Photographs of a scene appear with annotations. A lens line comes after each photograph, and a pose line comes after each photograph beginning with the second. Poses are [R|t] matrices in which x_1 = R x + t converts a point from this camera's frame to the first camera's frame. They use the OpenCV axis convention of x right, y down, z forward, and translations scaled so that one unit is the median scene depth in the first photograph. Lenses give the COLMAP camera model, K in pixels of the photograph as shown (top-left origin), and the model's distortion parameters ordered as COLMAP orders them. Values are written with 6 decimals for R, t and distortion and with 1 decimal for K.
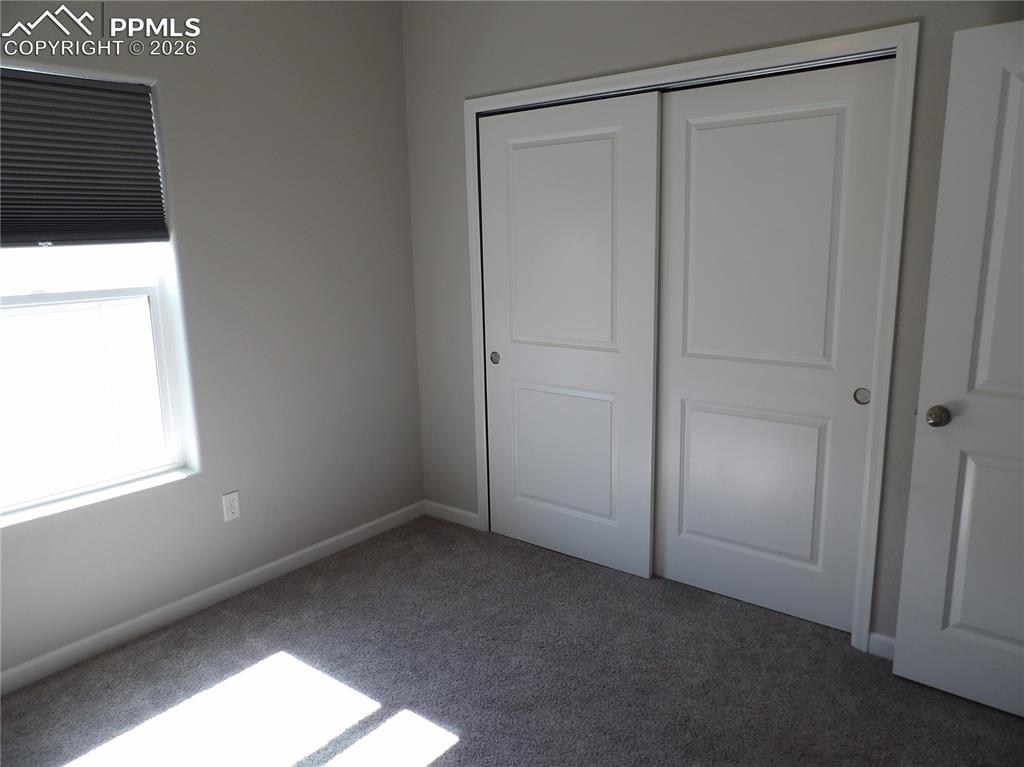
lens RADIAL K [[731.5, 0, 504.9], [0, 731.5, 383.8], [0, 0, 1]] dist [-0.026438, 0.031682]
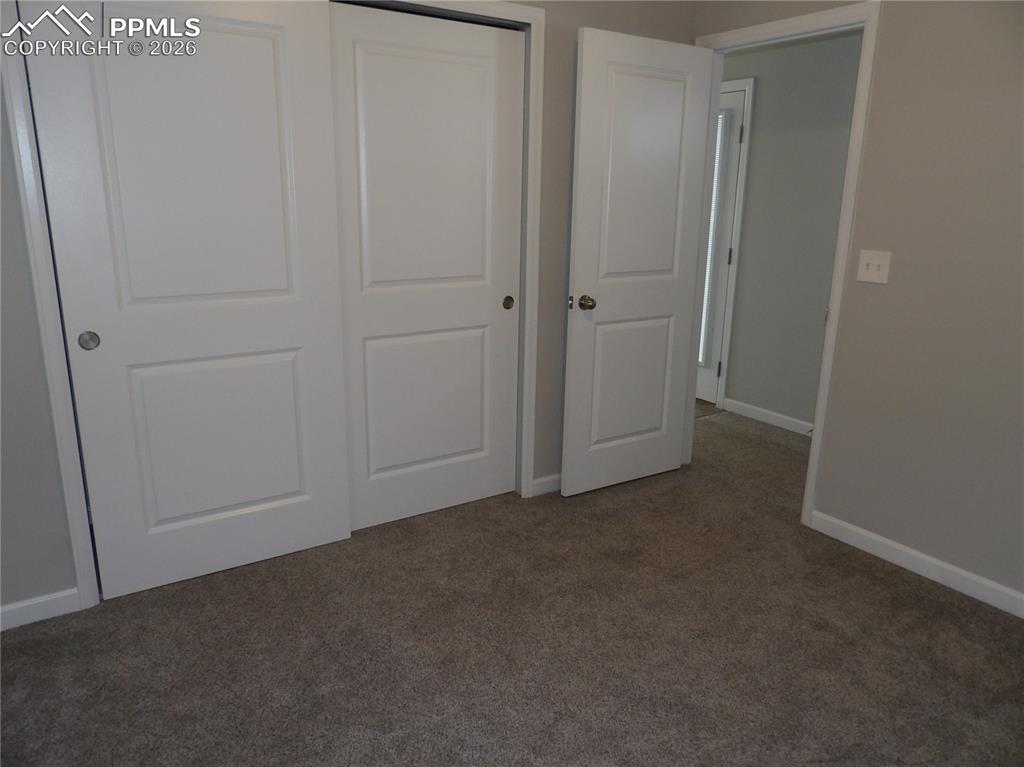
lens RADIAL K [[731.5, 0, 513.6], [0, 731.5, 383.4], [0, 0, 1]] dist [-0.026438, 0.031682]
pose [[0.297058, -0.220202, 0.929122, -0.669960], [0.166069, 0.970131, 0.176826, -0.065626], [-0.940307, 0.101771, 0.324754, 0.562516]]
